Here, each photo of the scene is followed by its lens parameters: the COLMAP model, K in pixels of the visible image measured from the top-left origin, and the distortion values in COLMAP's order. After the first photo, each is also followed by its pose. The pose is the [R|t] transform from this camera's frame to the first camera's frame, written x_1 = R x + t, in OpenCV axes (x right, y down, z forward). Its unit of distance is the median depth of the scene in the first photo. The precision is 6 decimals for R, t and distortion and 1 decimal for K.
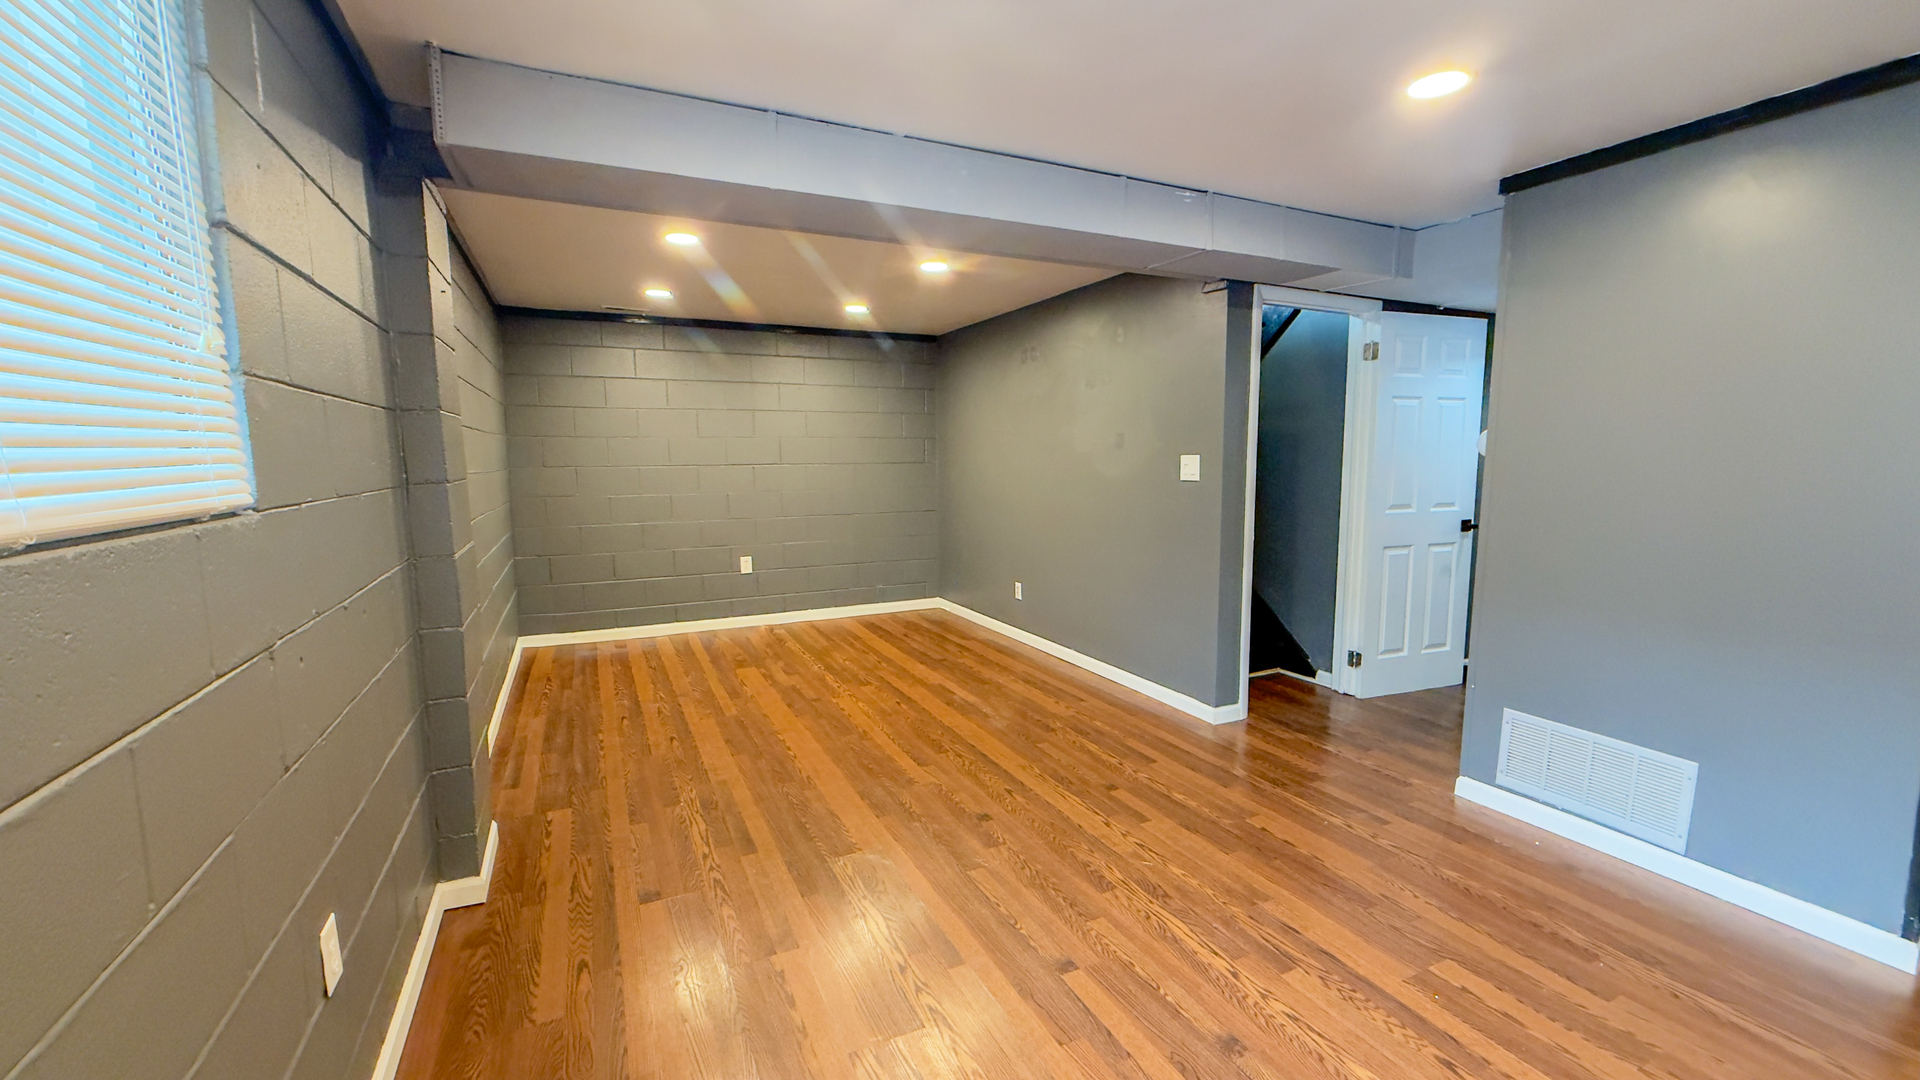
lens RADIAL K [[778.9, 0, 960.4], [0, 778.9, 544.4], [0, 0, 1]] dist [0.002453, 0.000245]
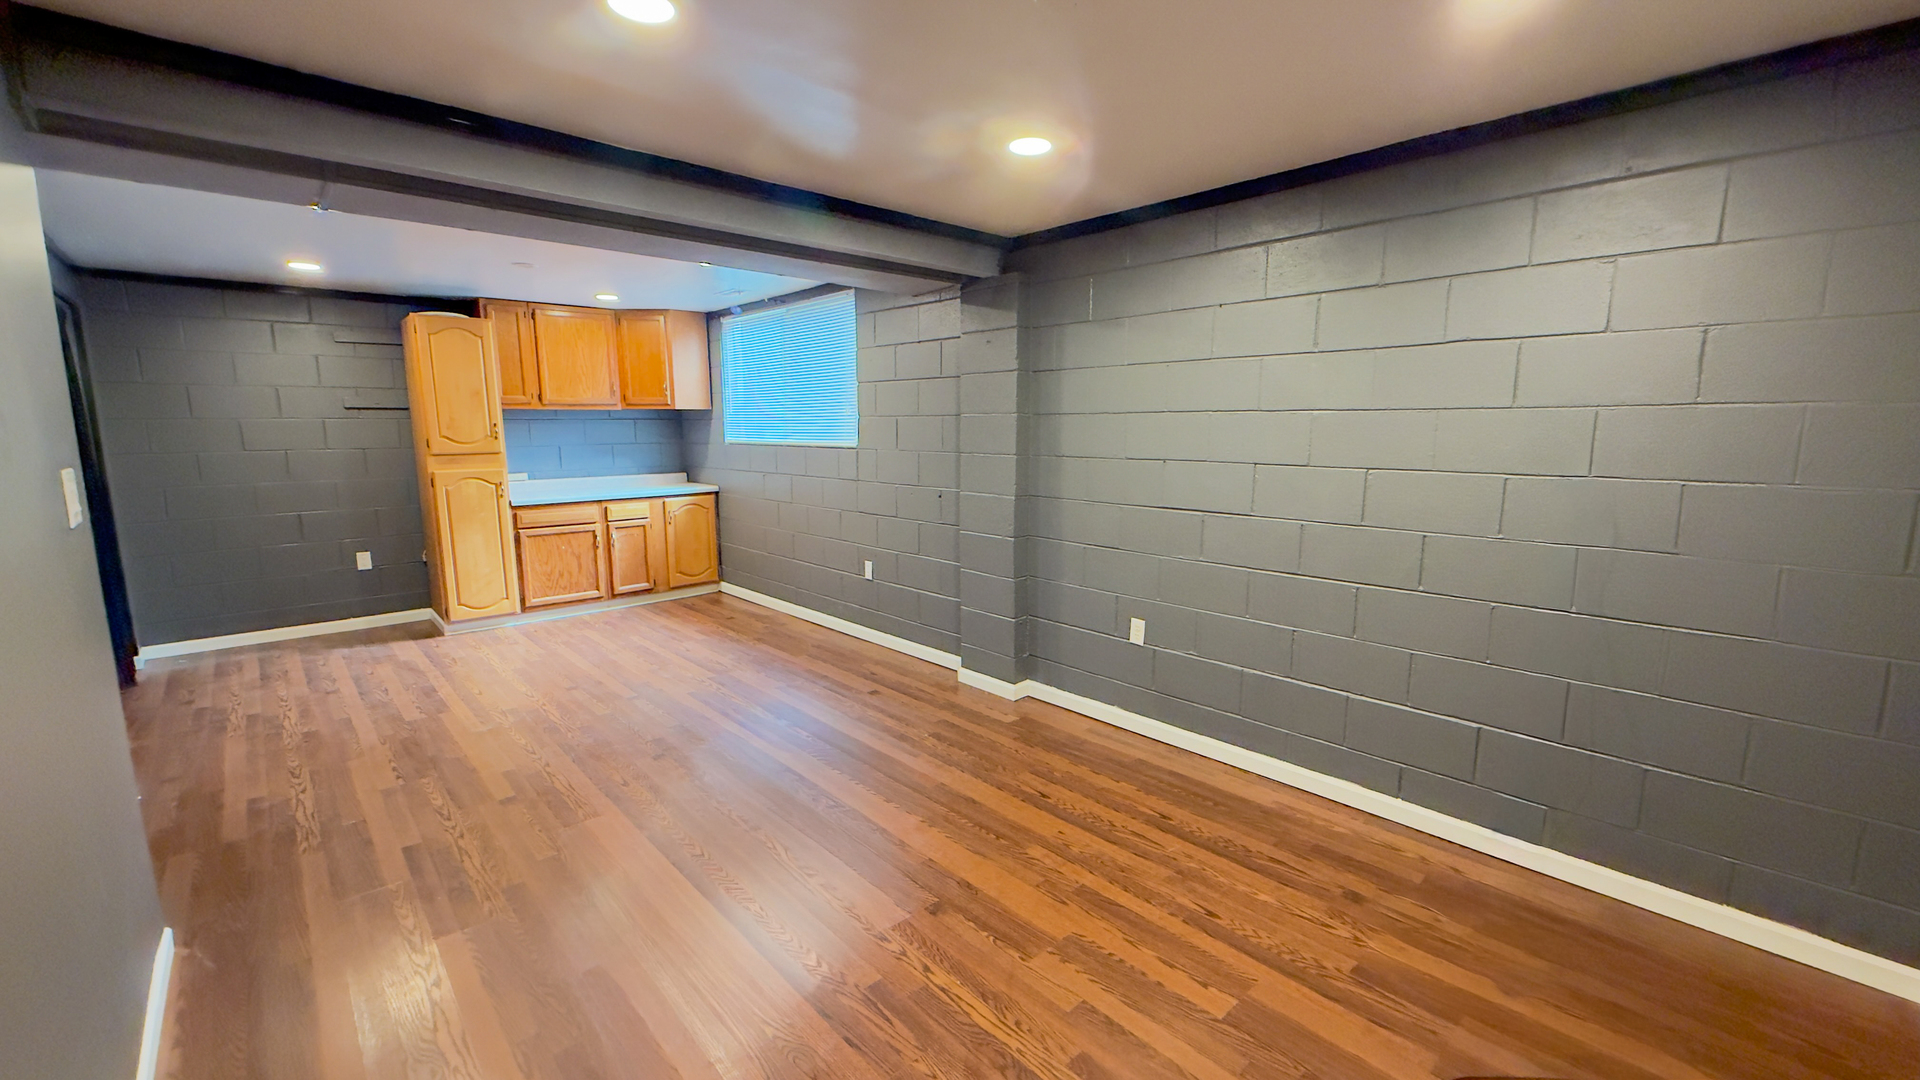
lens RADIAL K [[778.9, 0, 961.7], [0, 778.9, 543.7], [0, 0, 1]] dist [0.002453, 0.000245]
pose [[-0.959060, 0.050980, -0.278577, -0.084896], [-0.025864, 0.963787, 0.265415, -0.246021], [0.282020, 0.261754, -0.923011, 1.880557]]
